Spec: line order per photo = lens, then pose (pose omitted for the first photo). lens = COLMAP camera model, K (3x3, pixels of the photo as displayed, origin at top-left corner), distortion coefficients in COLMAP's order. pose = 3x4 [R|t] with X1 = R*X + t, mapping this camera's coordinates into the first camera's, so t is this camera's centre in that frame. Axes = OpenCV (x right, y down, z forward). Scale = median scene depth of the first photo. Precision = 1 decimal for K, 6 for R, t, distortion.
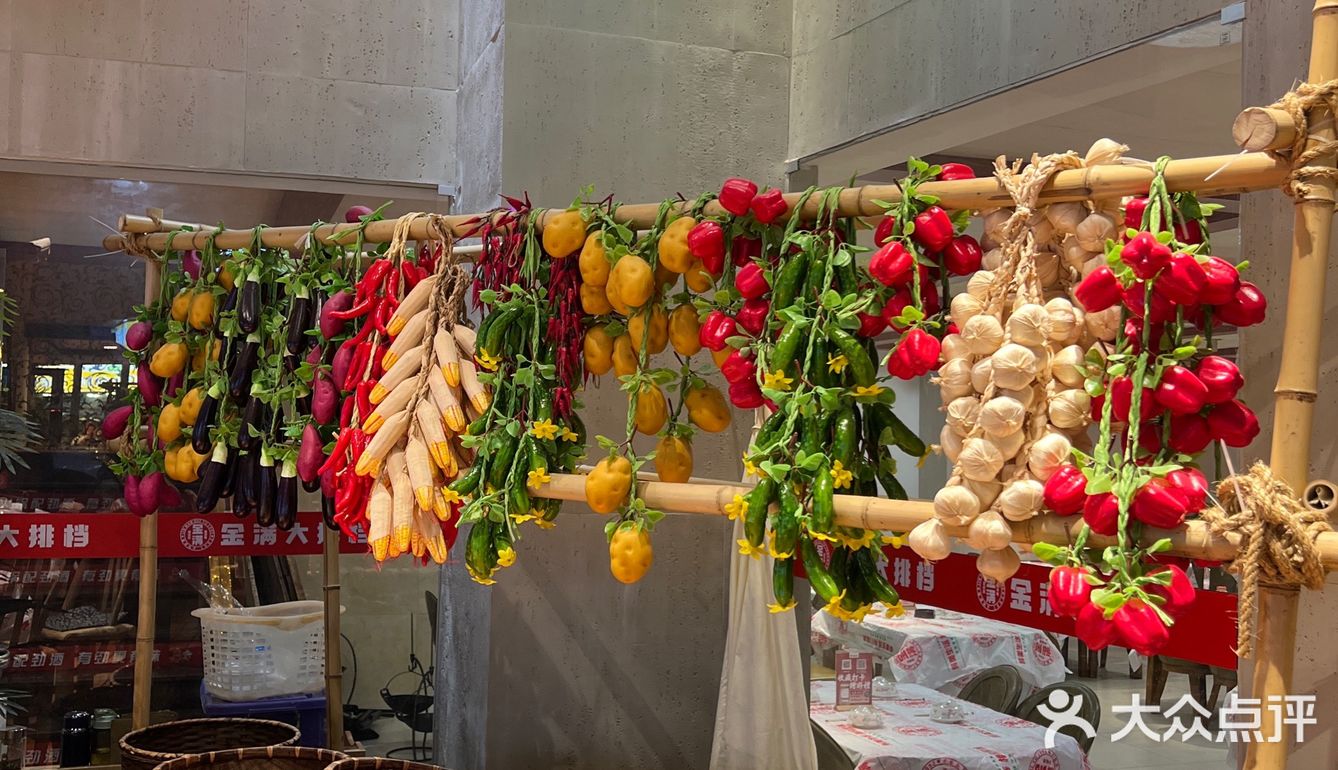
lens RADIAL K [[1644.2, 0, 699.6], [0, 1644.2, 385.6], [0, 0, 1]] dist [0.174419, -0.741248]
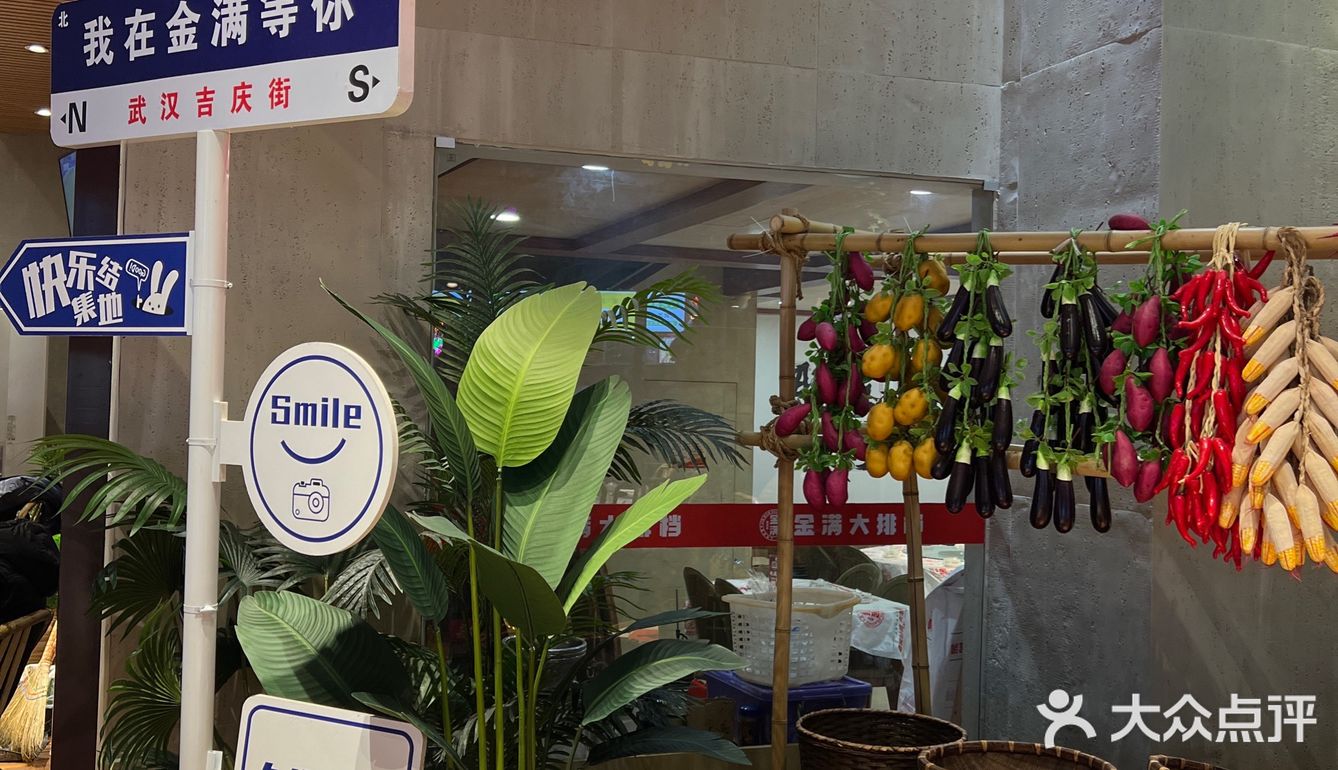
lens RADIAL K [[1644.2, 0, 699.6], [0, 1644.2, 385.6], [0, 0, 1]] dist [0.174419, -0.741248]
pose [[0.999957, 0.007213, 0.005766, -0.386846], [-0.007328, 0.999770, 0.020177, -0.017656], [-0.005619, -0.020218, 0.999780, -0.012620]]
